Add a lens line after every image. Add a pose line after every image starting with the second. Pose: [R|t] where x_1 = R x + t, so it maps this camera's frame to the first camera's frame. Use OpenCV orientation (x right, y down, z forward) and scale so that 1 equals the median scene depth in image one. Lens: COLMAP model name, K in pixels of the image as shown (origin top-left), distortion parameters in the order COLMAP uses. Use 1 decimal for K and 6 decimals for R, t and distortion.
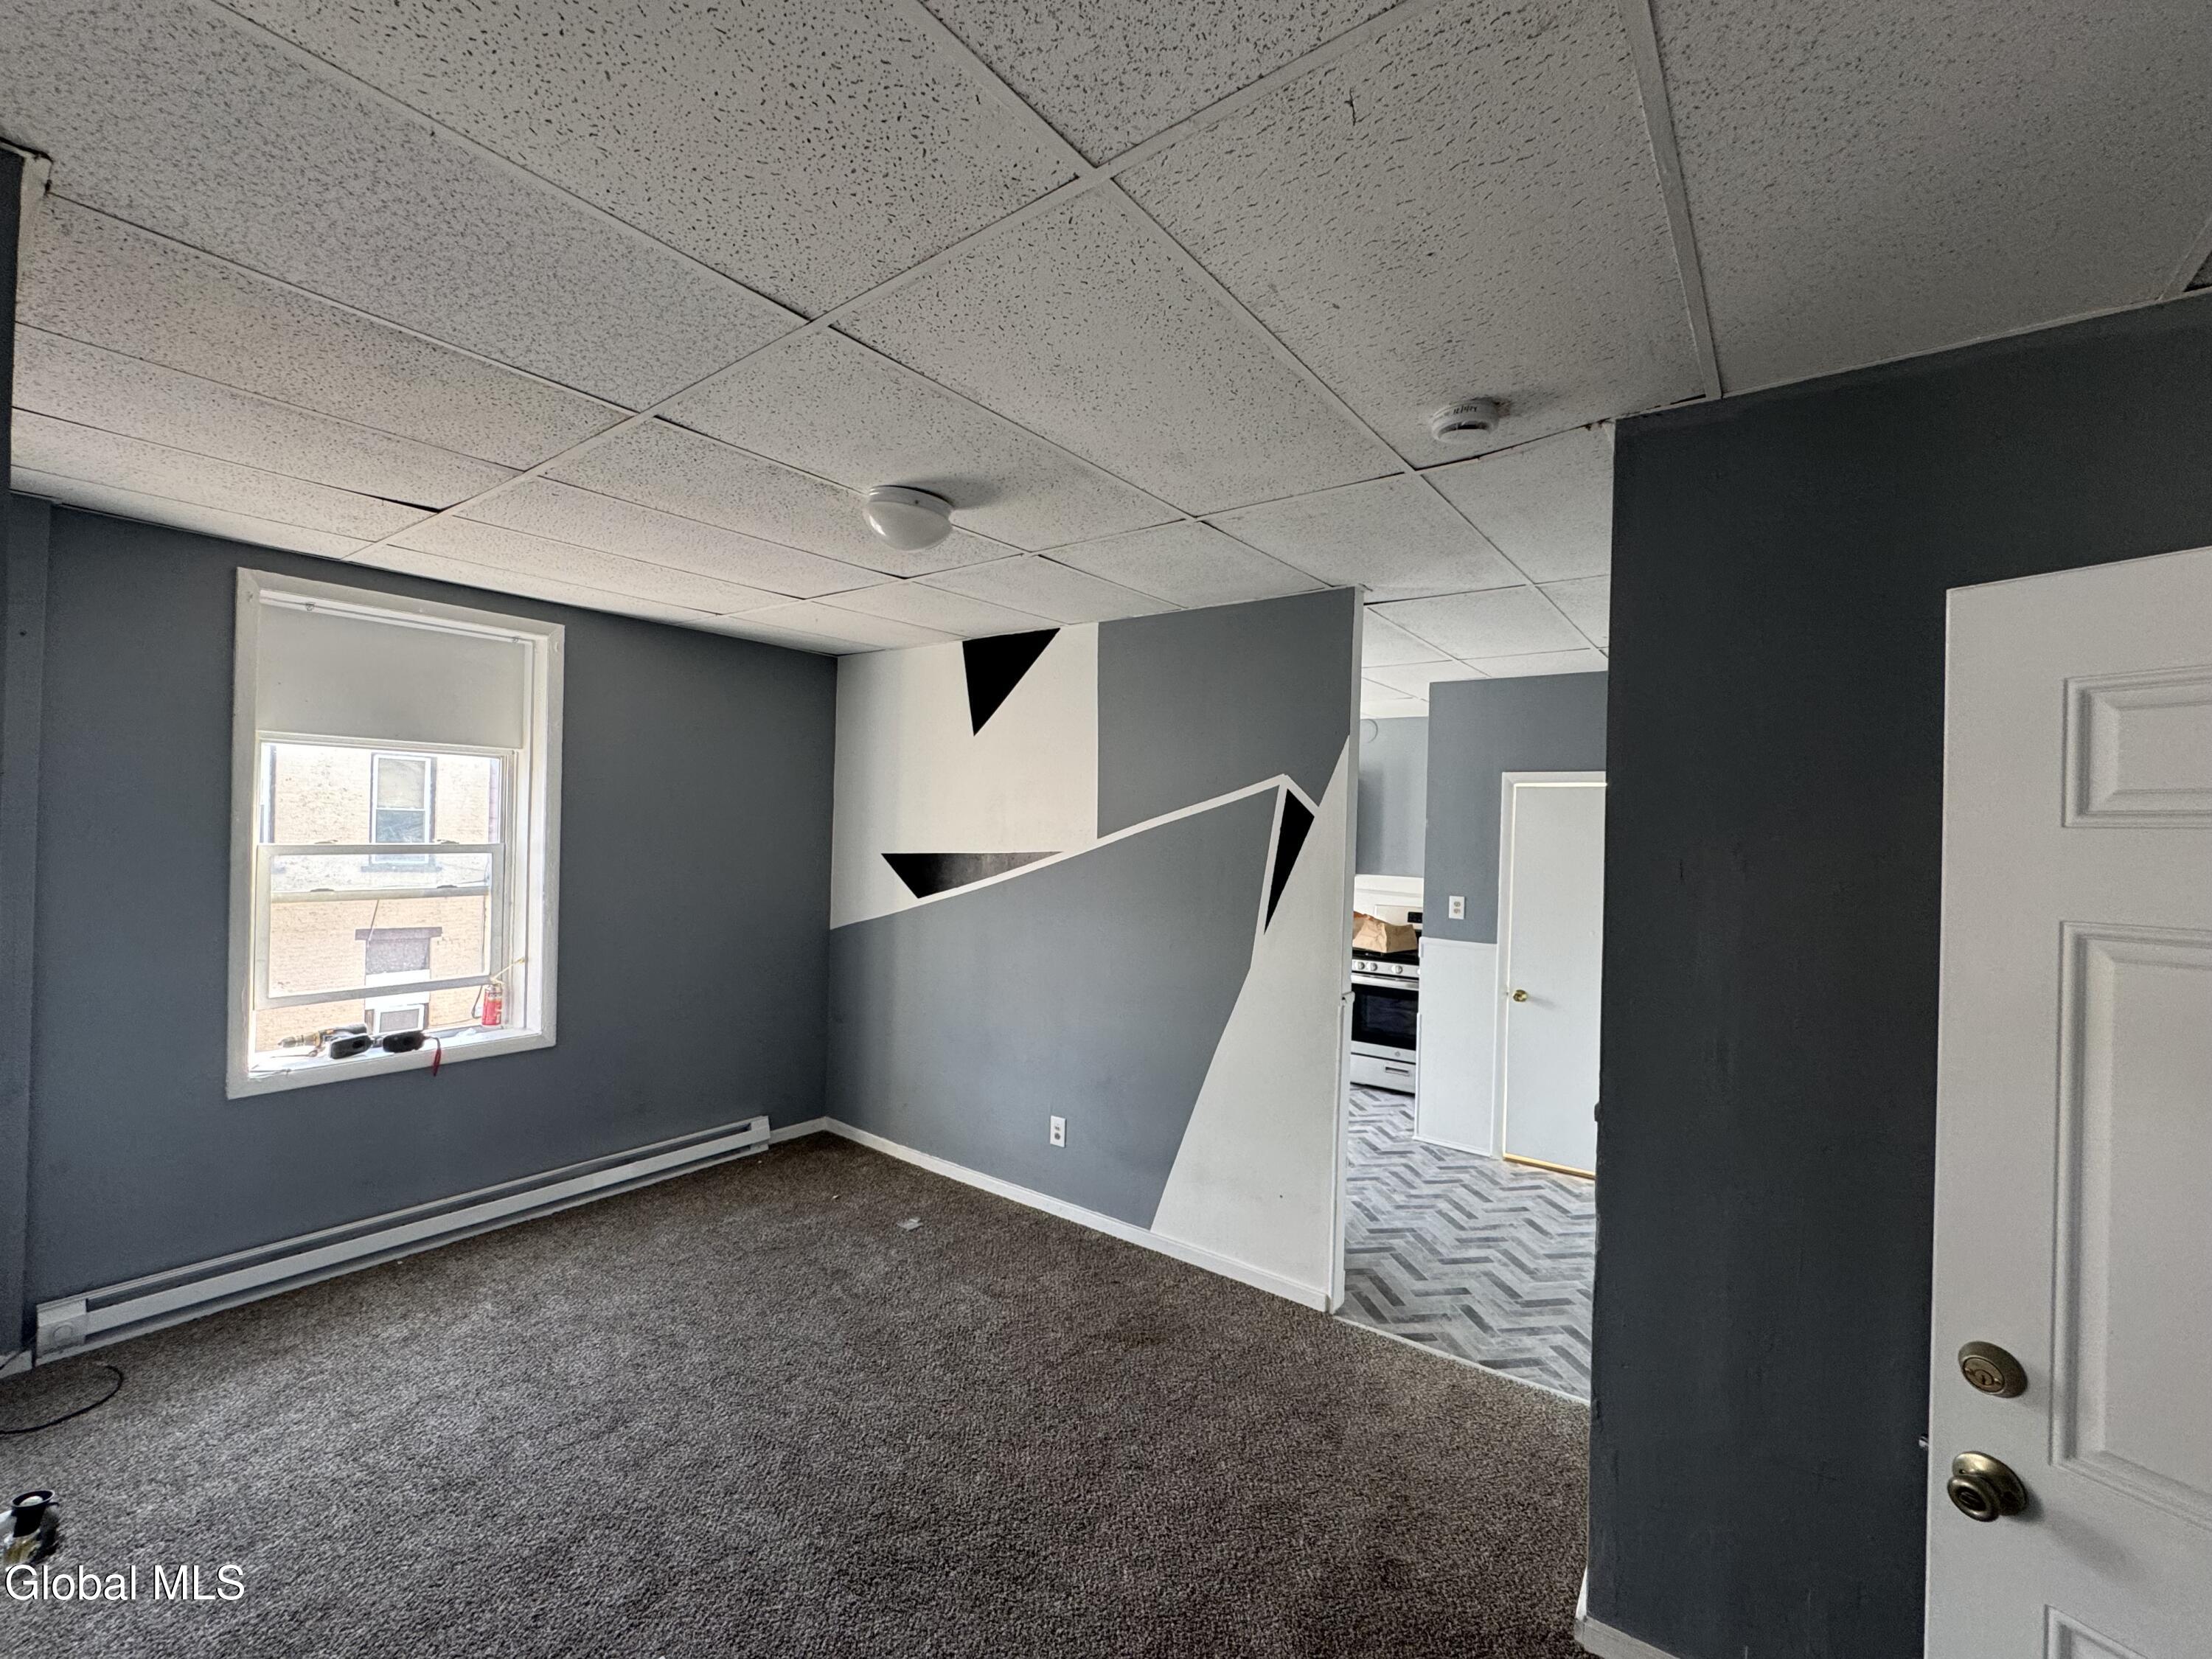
lens RADIAL K [[904.3, 0, 1106.0], [0, 904.3, 829.5], [0, 0, 1]] dist [-0.001266, -0.000131]
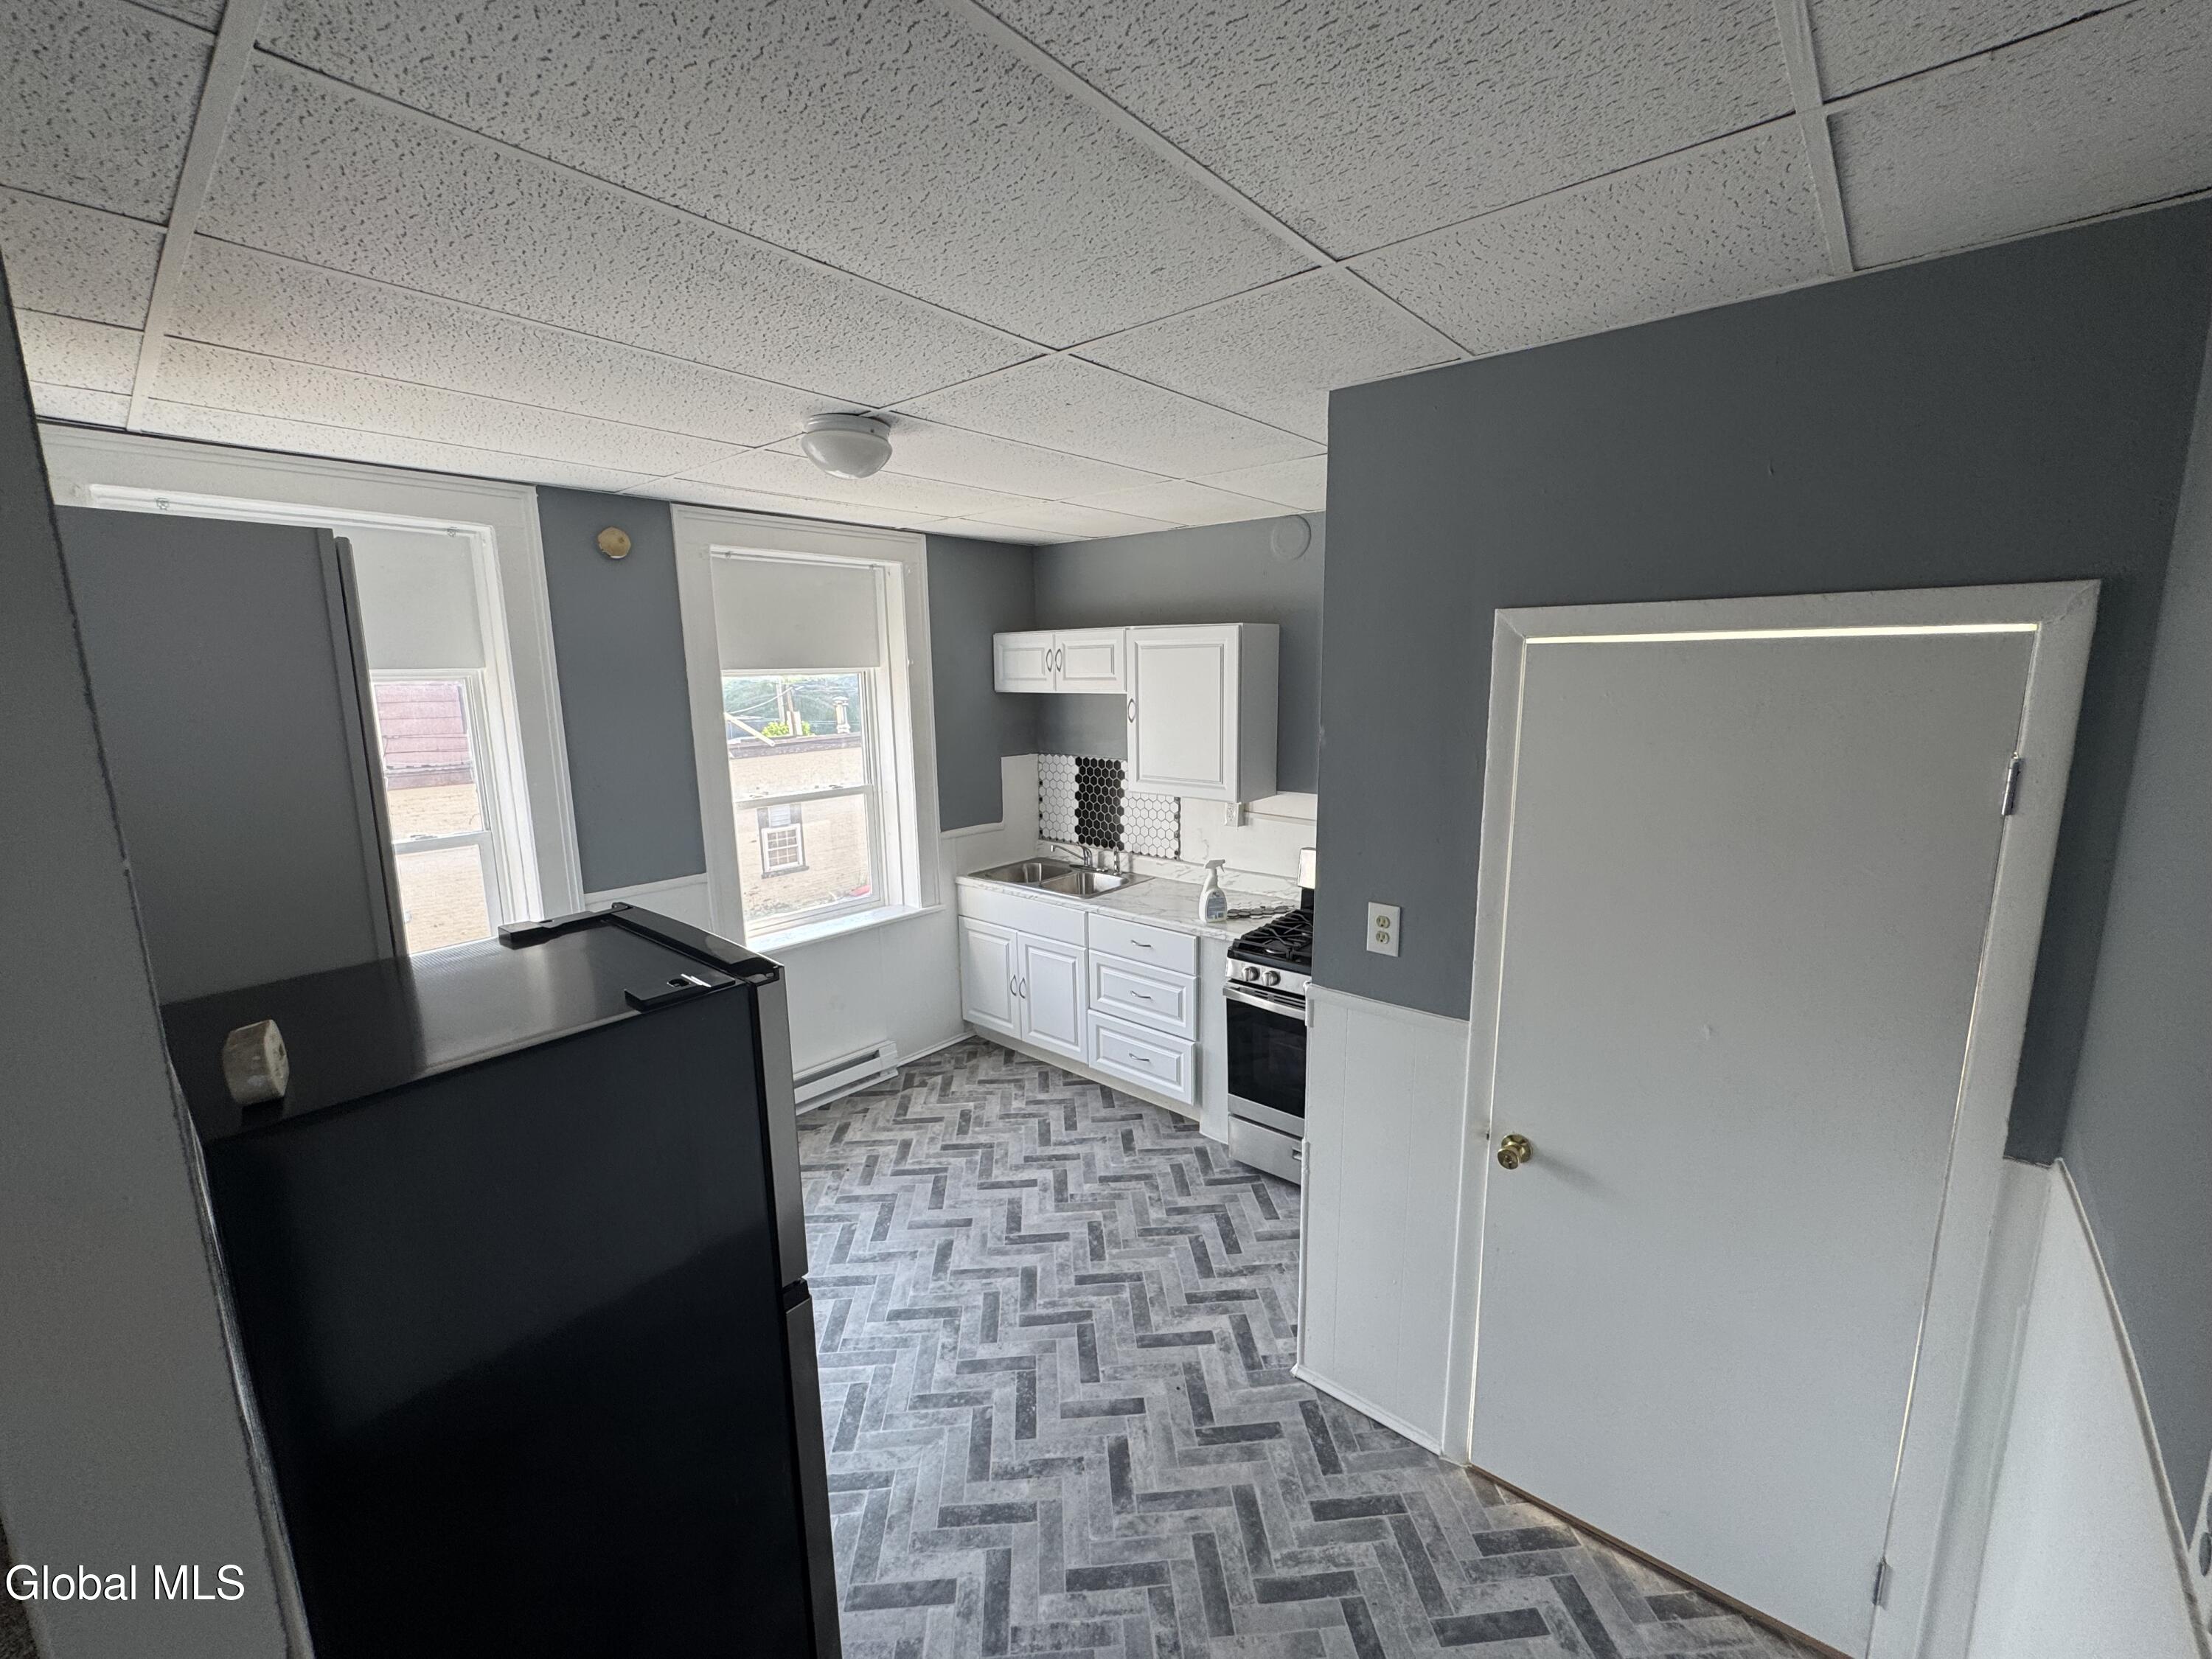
lens RADIAL K [[904.3, 0, 1106.0], [0, 904.3, 829.5], [0, 0, 1]] dist [-0.001266, -0.000131]
pose [[0.997065, -0.027202, -0.071567, 0.293712], [0.039031, 0.984762, 0.169469, -0.041858], [0.065867, -0.171765, 0.982933, 0.582296]]
